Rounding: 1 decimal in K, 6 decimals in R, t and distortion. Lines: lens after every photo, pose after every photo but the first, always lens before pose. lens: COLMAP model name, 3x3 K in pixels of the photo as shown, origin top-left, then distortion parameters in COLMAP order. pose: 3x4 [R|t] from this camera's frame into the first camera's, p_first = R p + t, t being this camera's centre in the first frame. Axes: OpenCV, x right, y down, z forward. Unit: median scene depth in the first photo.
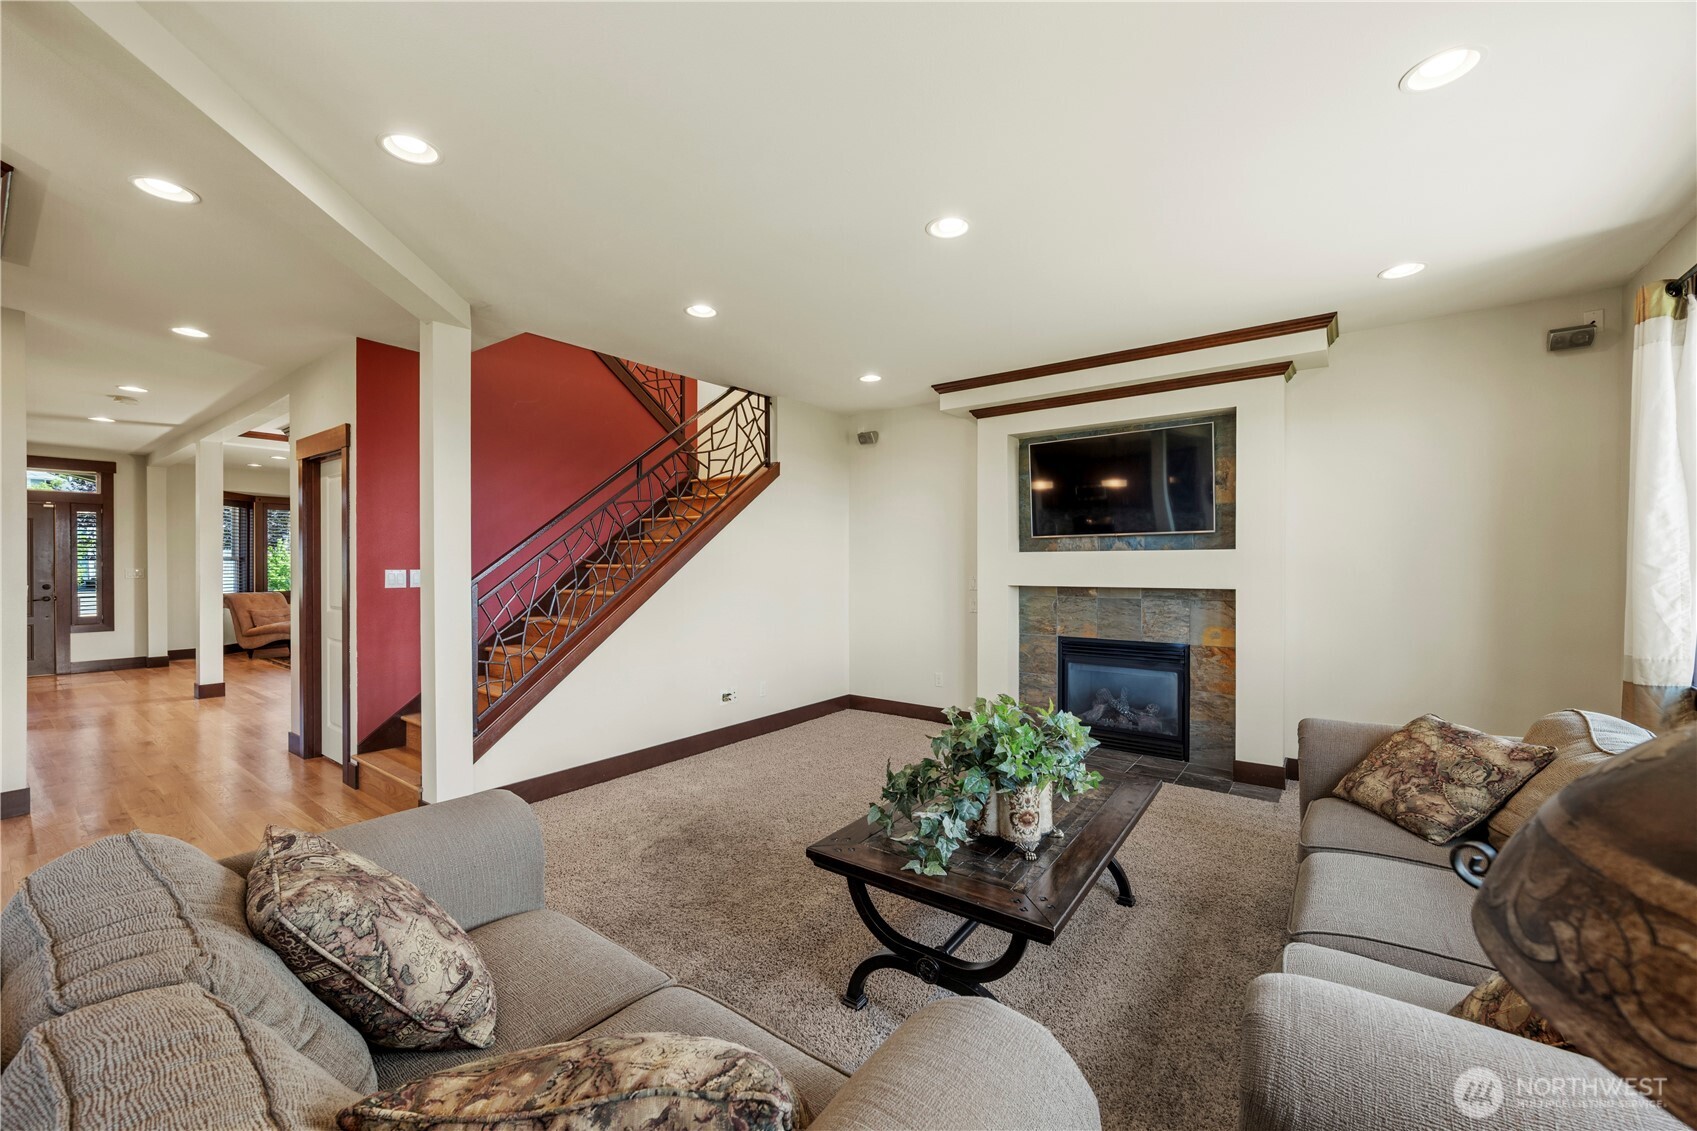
lens RADIAL K [[671.6, 0, 850.4], [0, 671.6, 567.9], [0, 0, 1]] dist [0.000091, -0.000034]
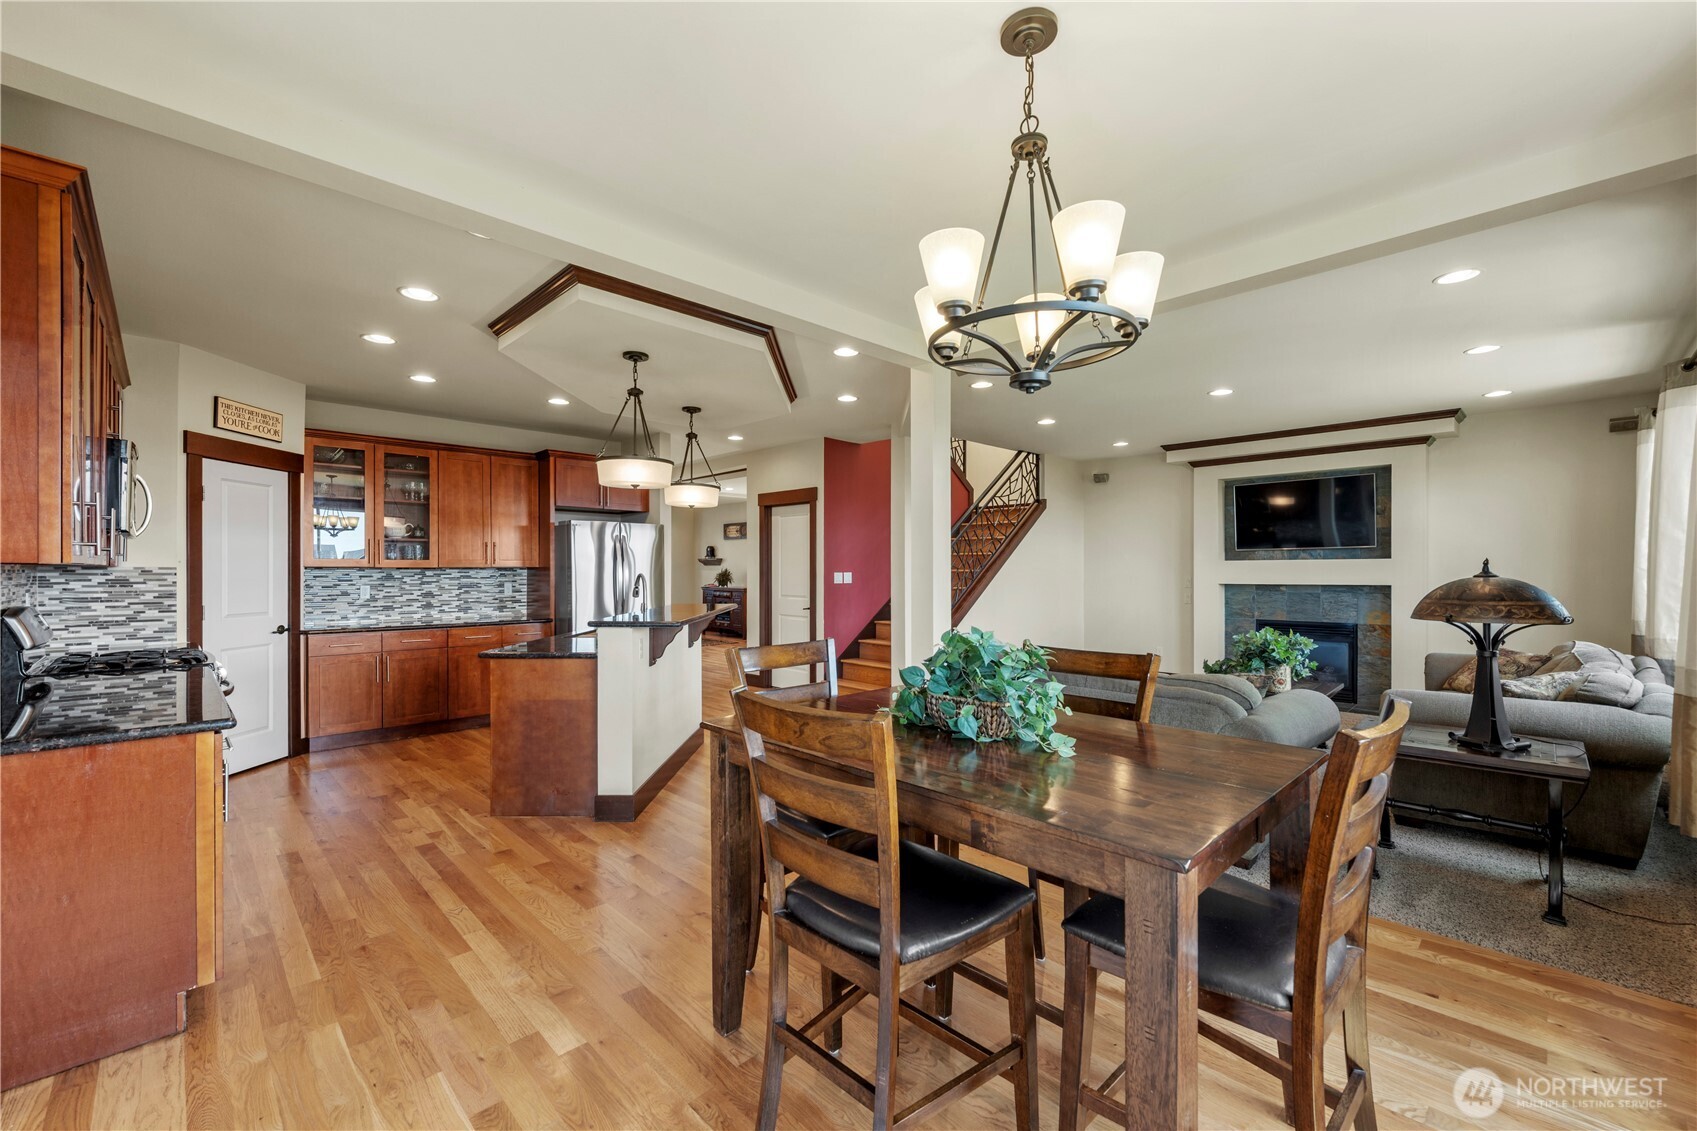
lens RADIAL K [[703.1, 0, 846.4], [0, 703.1, 572.4], [0, 0, 1]] dist [0.001360, 0.000144]
pose [[0.988185, 0.000481, -0.153268, -0.332020], [-0.001159, 0.999990, -0.004340, 0.009466], [0.153265, 0.004467, 0.988175, -0.632923]]
